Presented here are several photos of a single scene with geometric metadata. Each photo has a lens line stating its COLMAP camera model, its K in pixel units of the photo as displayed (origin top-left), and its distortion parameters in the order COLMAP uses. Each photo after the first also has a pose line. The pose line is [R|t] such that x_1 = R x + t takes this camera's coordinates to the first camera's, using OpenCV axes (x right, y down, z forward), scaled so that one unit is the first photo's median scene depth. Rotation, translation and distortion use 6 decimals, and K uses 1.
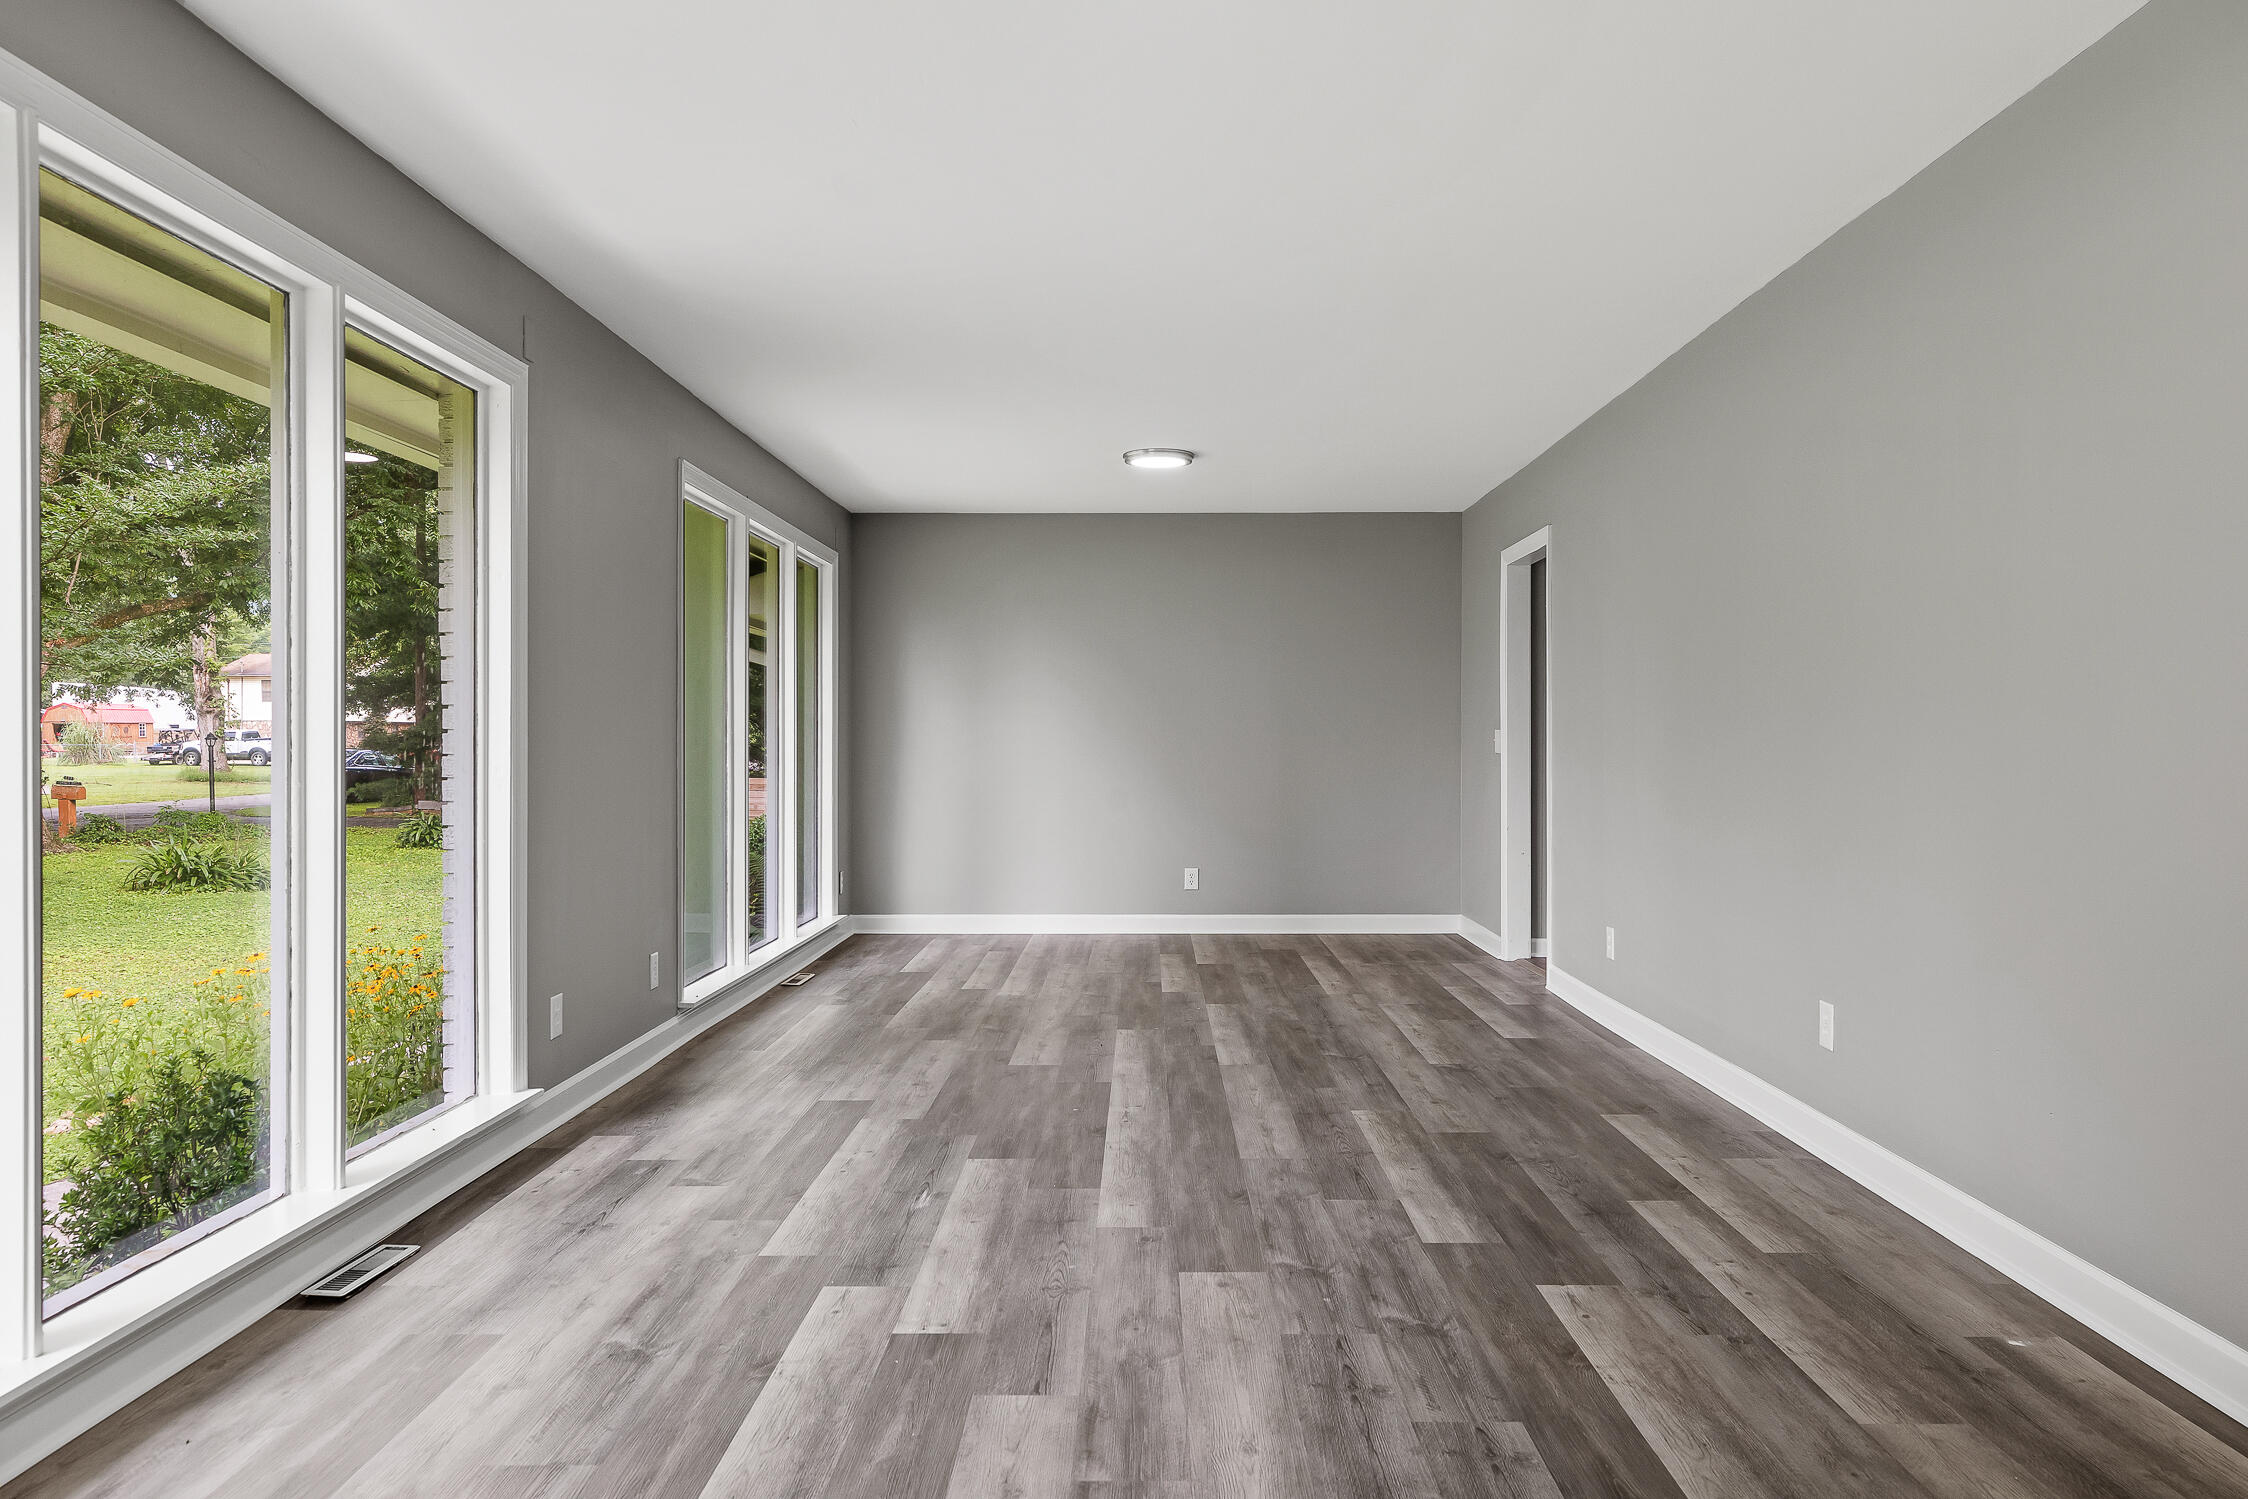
lens RADIAL K [[1607.7, 0, 1124.3], [0, 1607.7, 740.1], [0, 0, 1]] dist [0.003122, -0.002454]
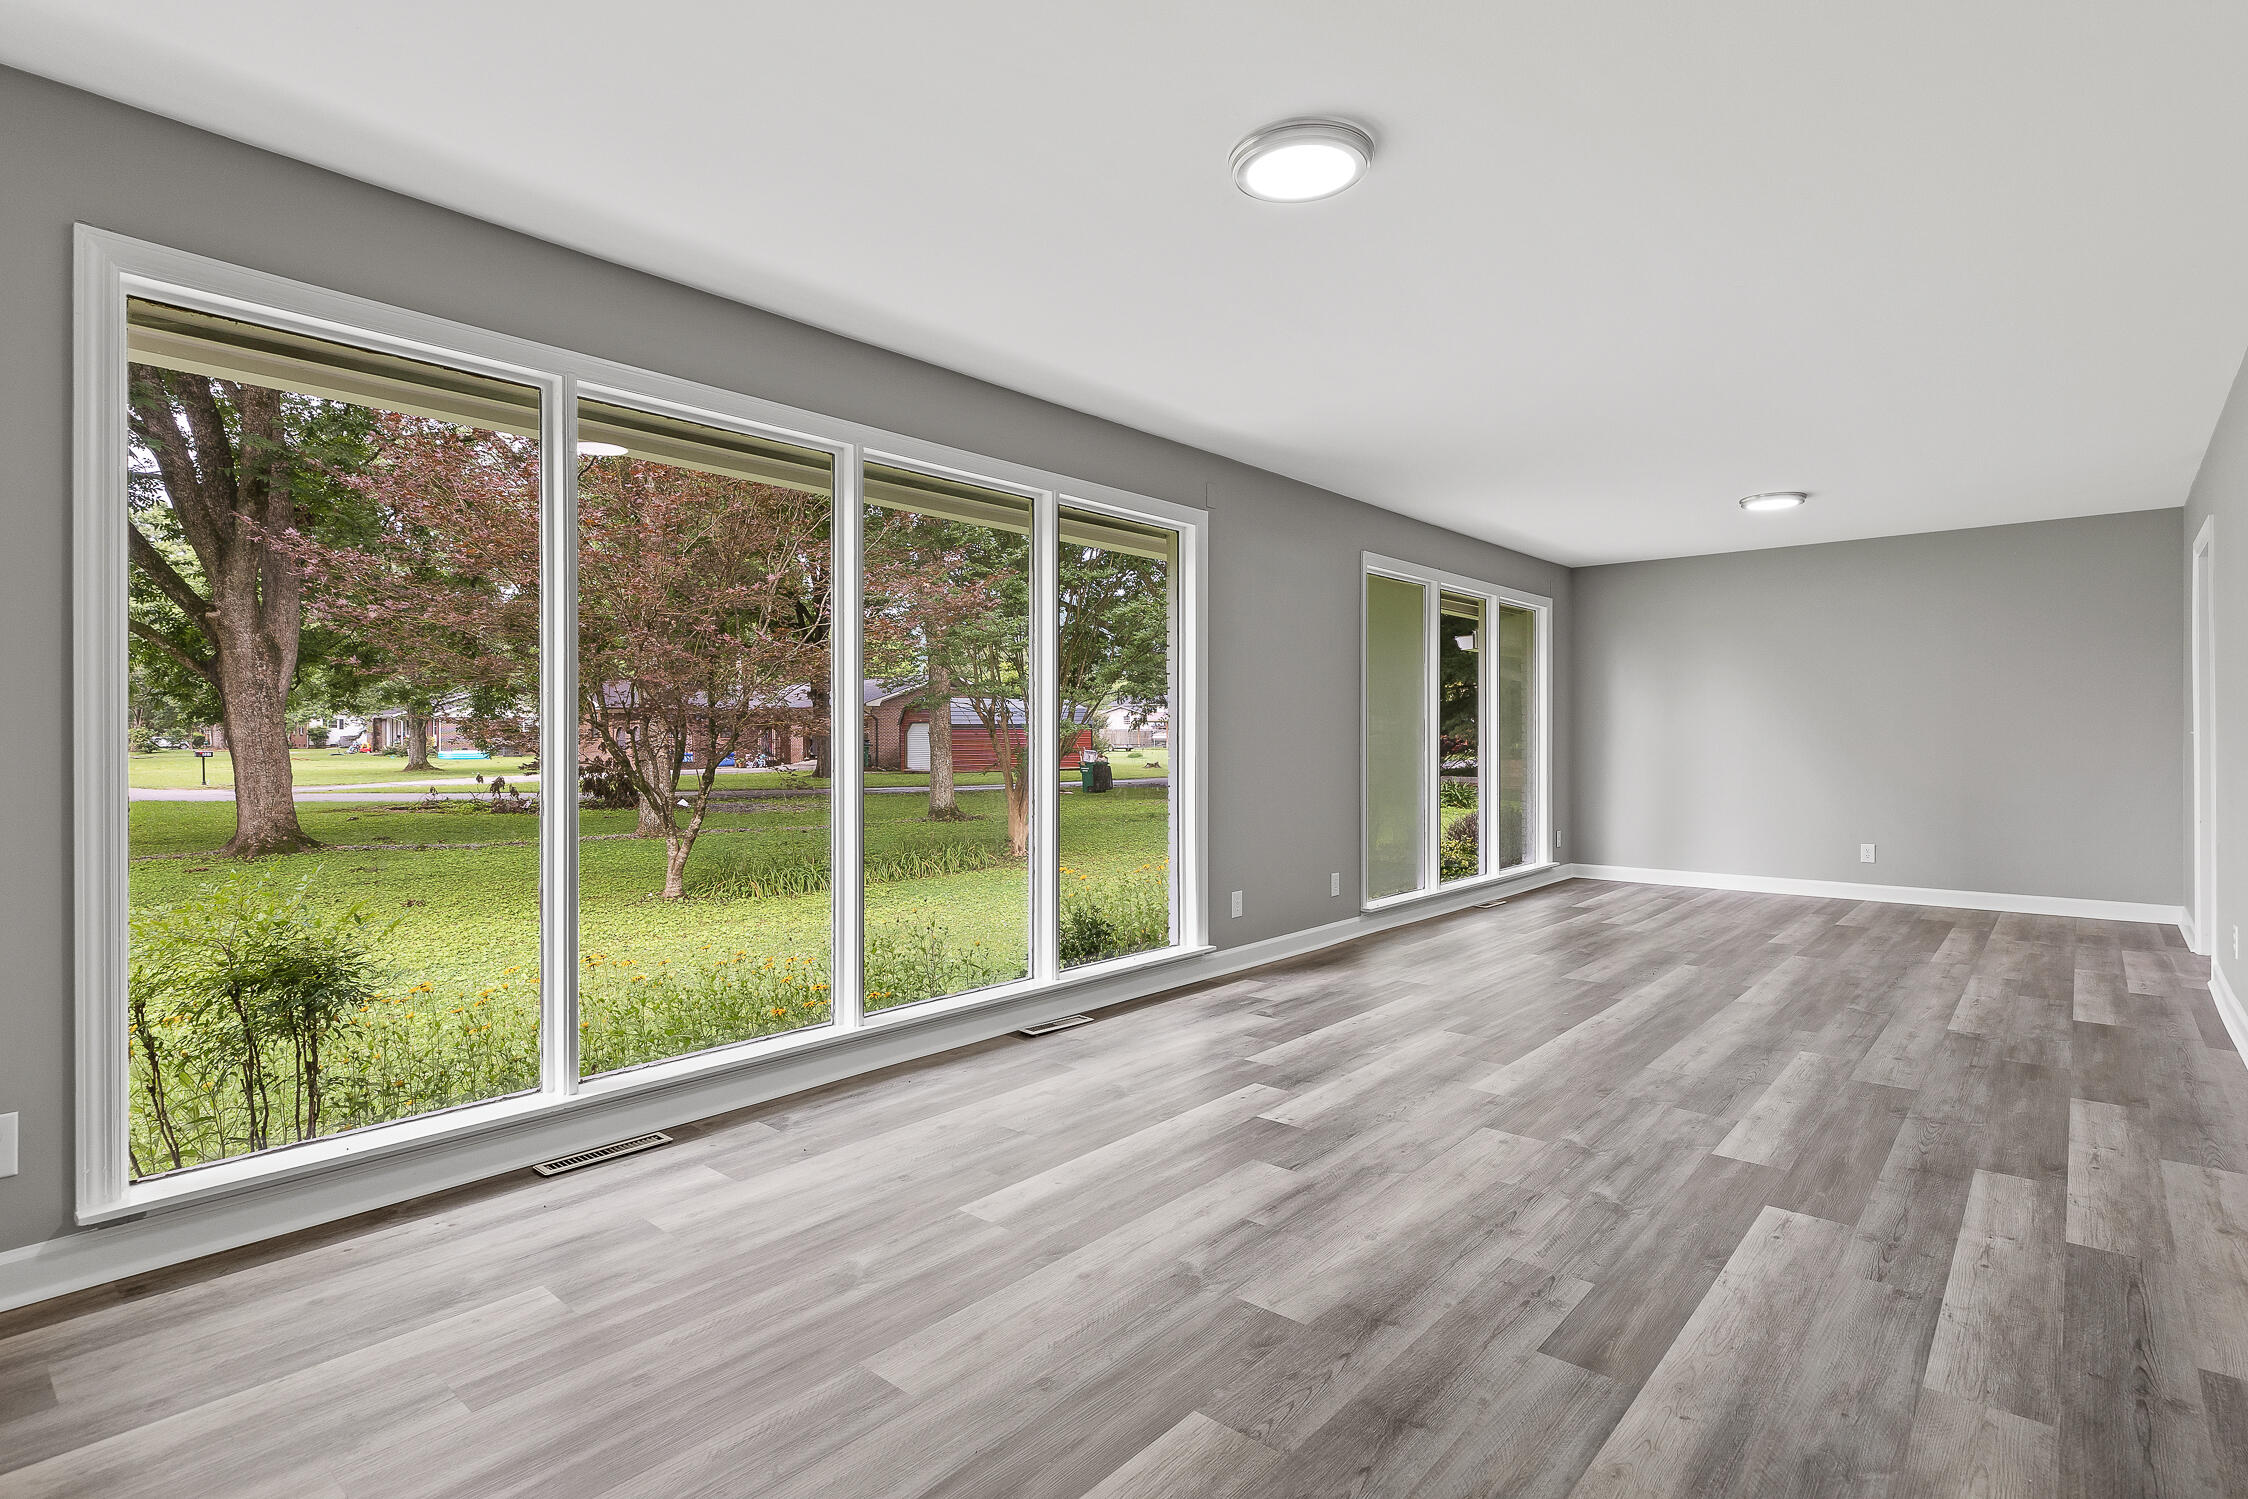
lens RADIAL K [[1130.2, 0, 1129.3], [0, 1130.2, 742.3], [0, 0, 1]] dist [-0.012613, 0.001691]
pose [[0.750932, 0.002634, -0.660374, 0.435234], [0.002360, 0.999975, 0.006671, -0.001554], [0.660375, -0.006568, 0.750907, 0.088133]]
